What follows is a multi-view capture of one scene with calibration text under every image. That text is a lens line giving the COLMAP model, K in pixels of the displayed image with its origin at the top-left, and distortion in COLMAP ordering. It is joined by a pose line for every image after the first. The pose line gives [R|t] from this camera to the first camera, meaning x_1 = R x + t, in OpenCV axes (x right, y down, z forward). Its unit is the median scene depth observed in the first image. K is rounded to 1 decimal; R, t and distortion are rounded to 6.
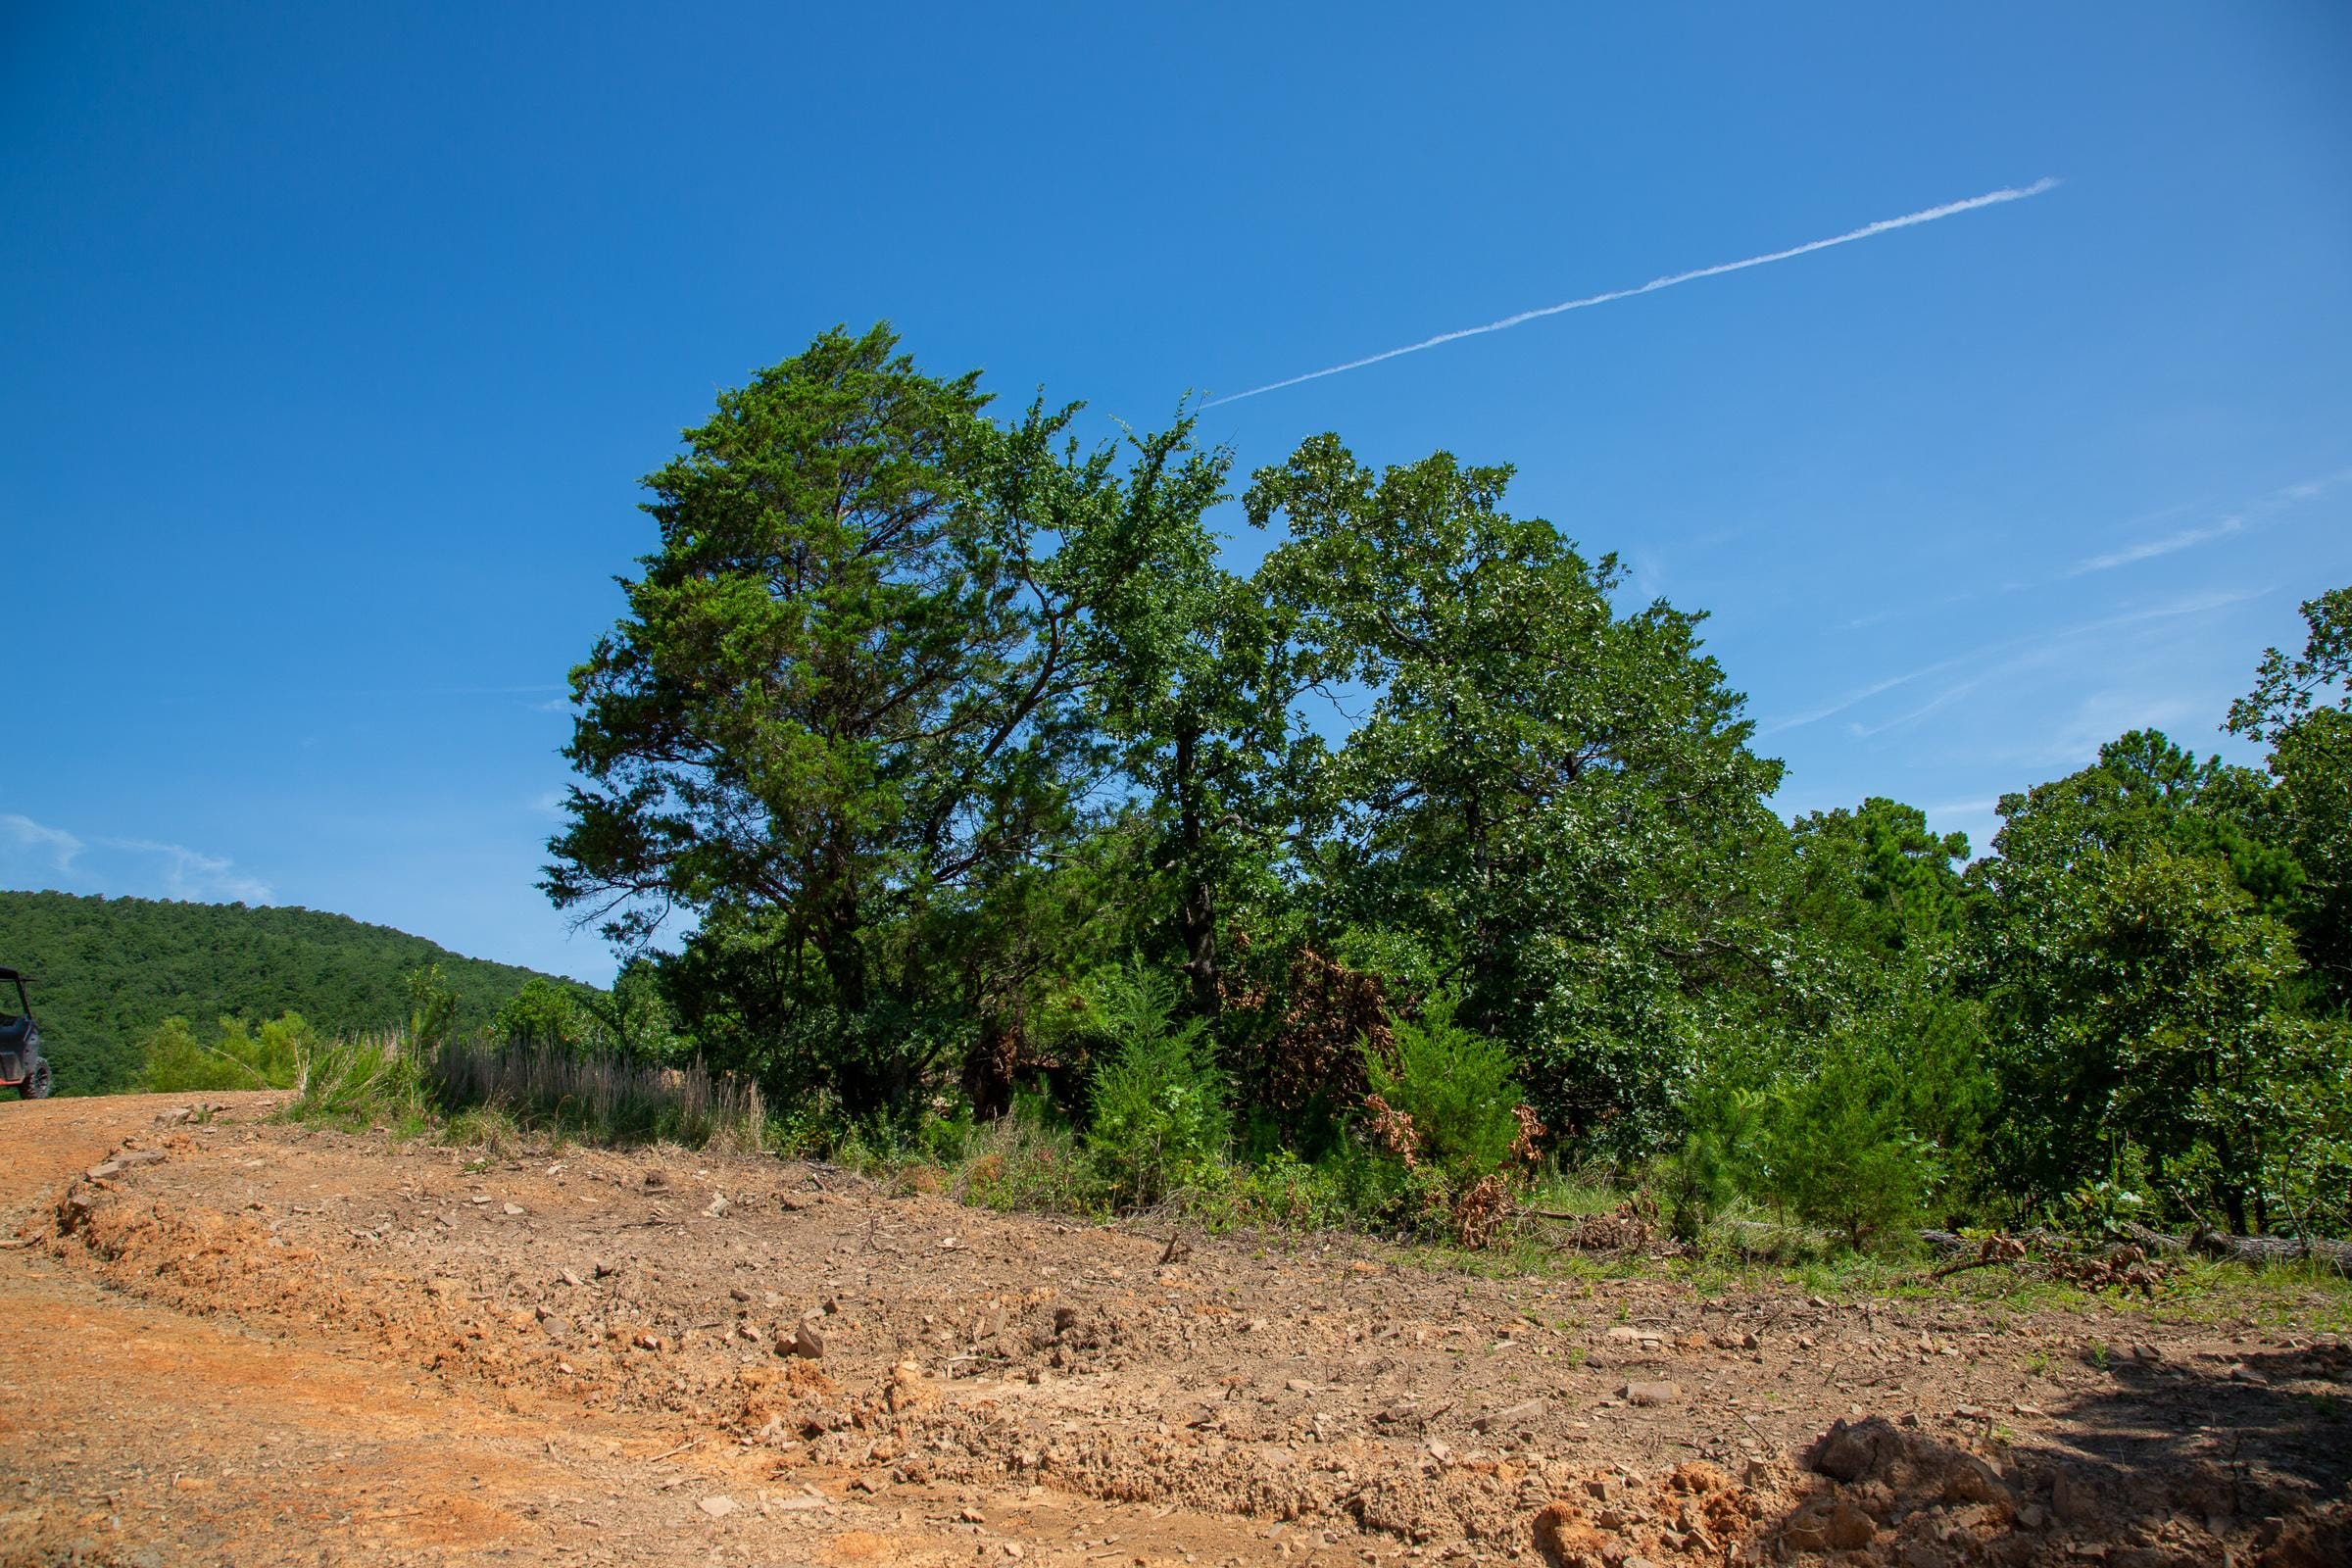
lens RADIAL K [[1627.3, 0, 1176.0], [0, 1627.3, 784.0], [0, 0, 1]] dist [-0.132481, 0.087986]
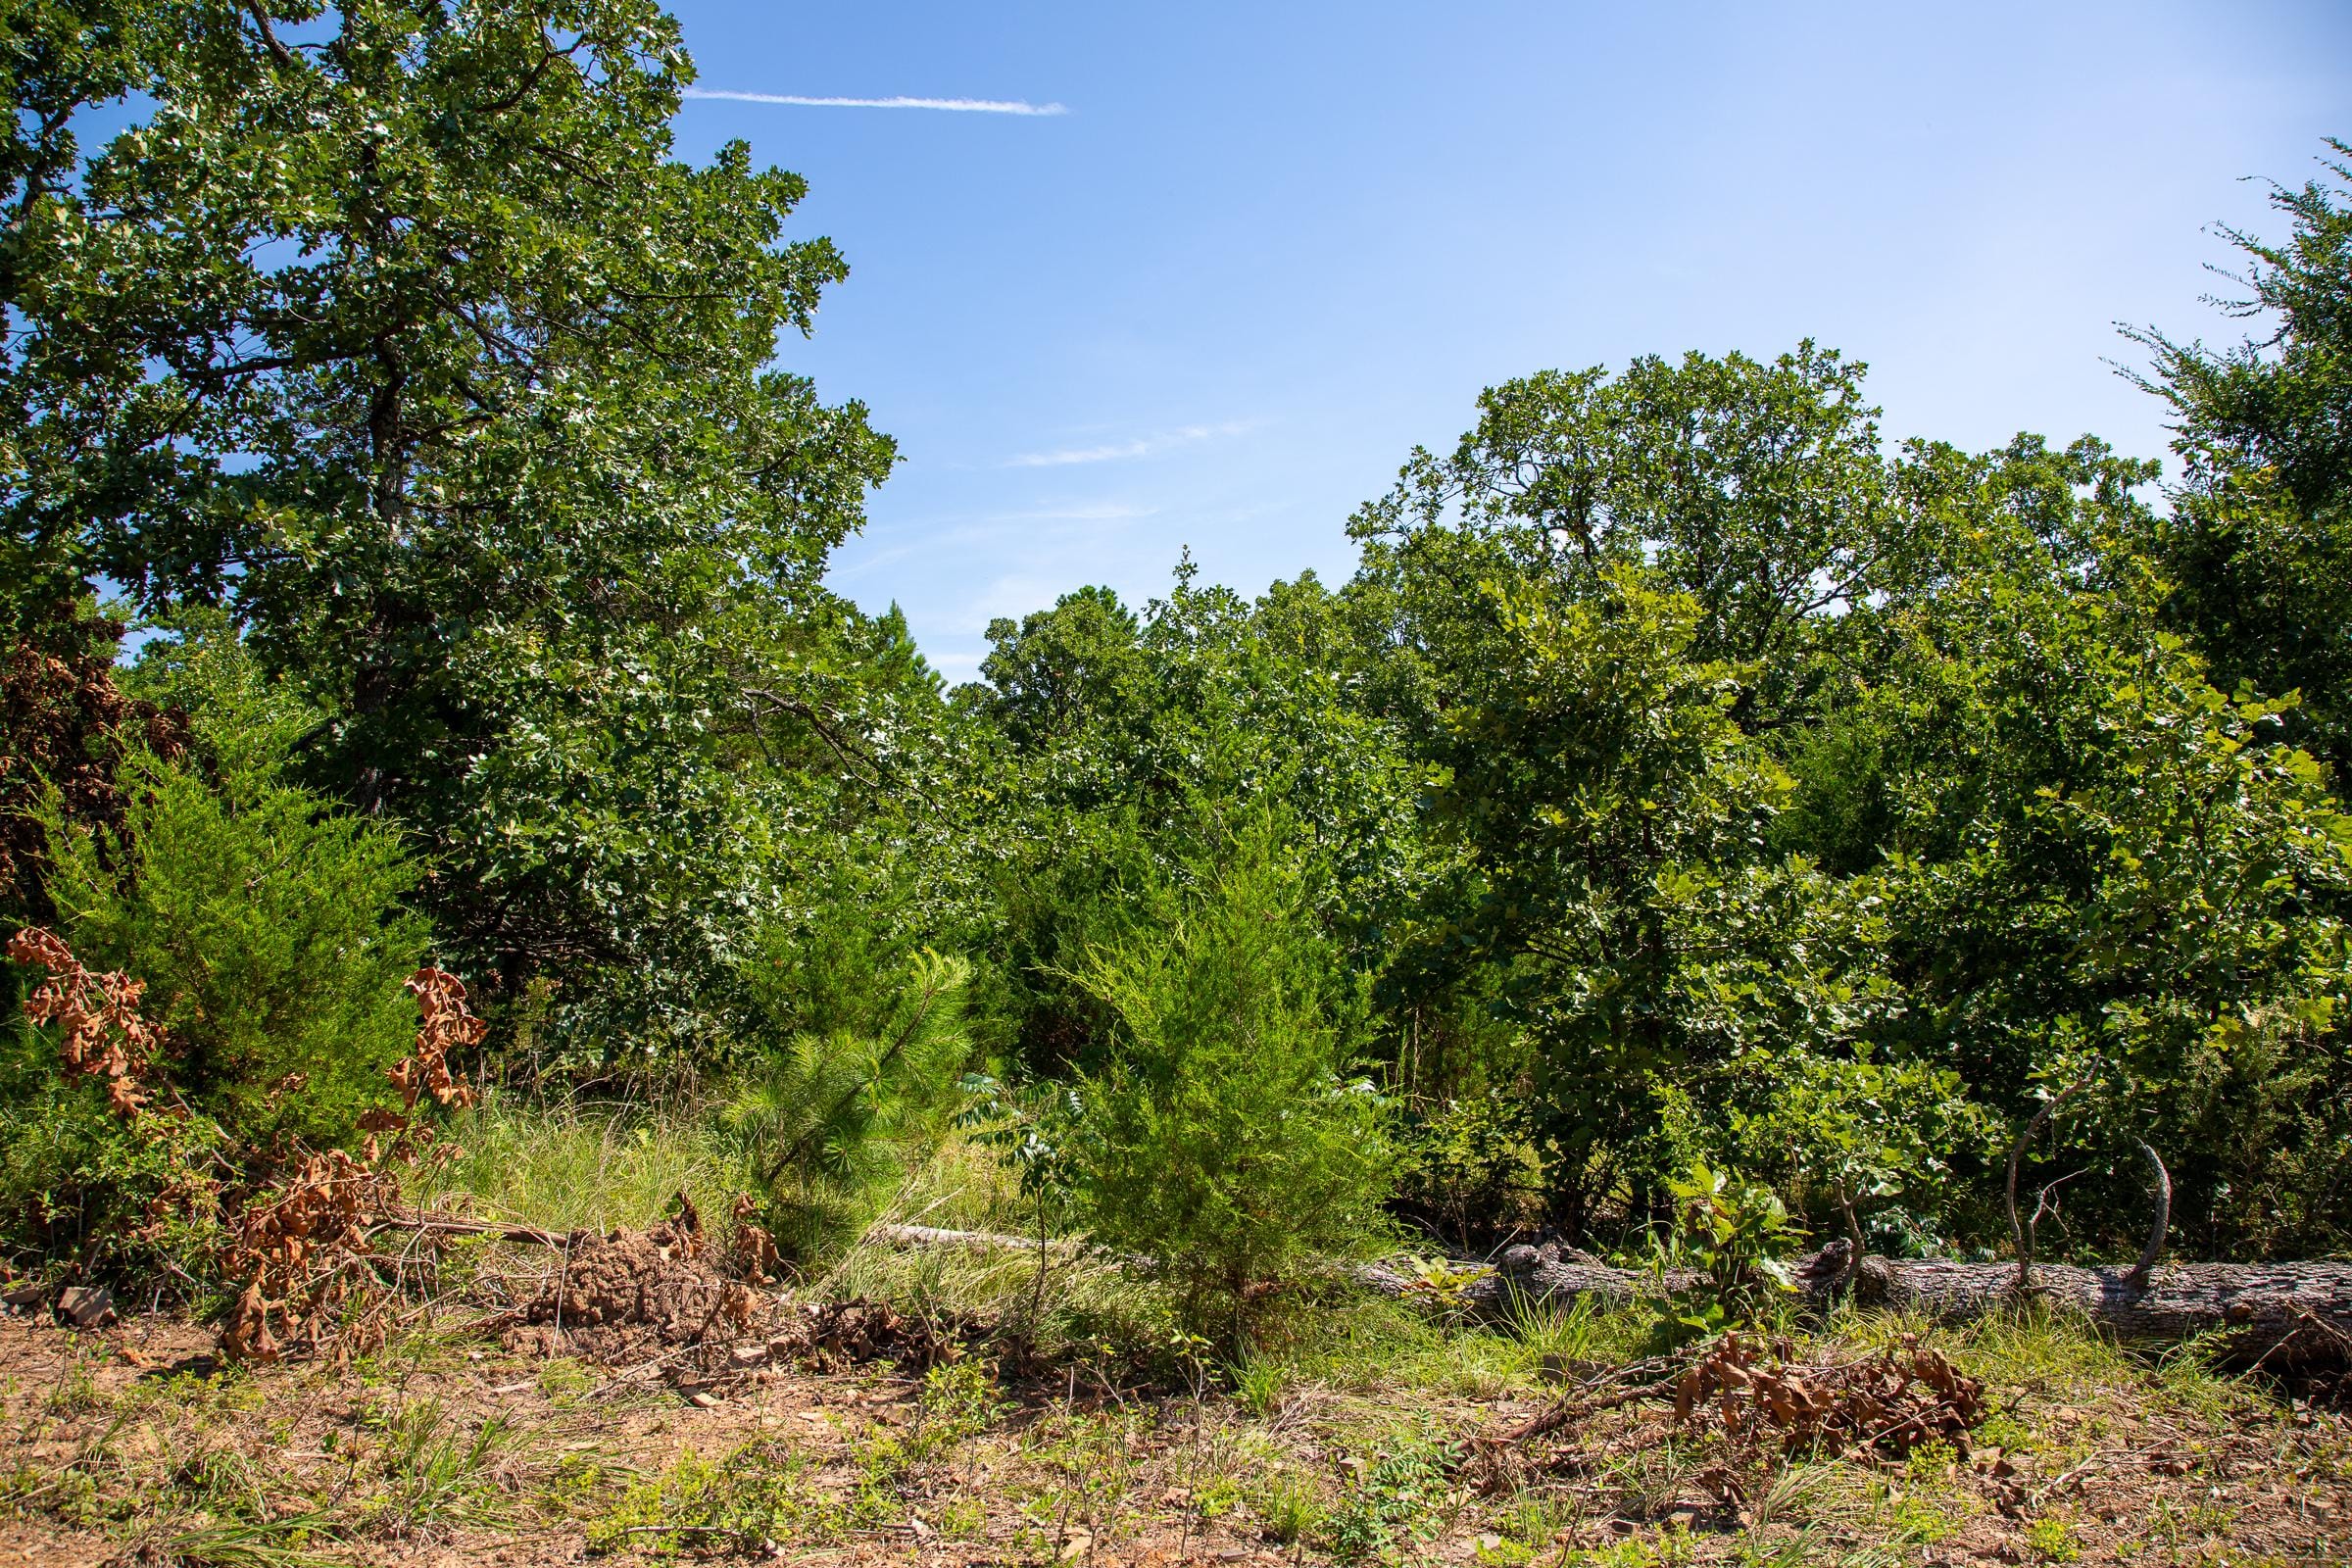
lens RADIAL K [[1627.3, 0, 1176.0], [0, 1627.3, 784.0], [0, 0, 1]] dist [-0.132481, 0.087986]
pose [[0.791071, 0.074649, 0.607153, 0.096805], [-0.141185, 0.988010, 0.062478, 0.083931], [-0.595209, -0.135146, 0.792125, 0.478755]]
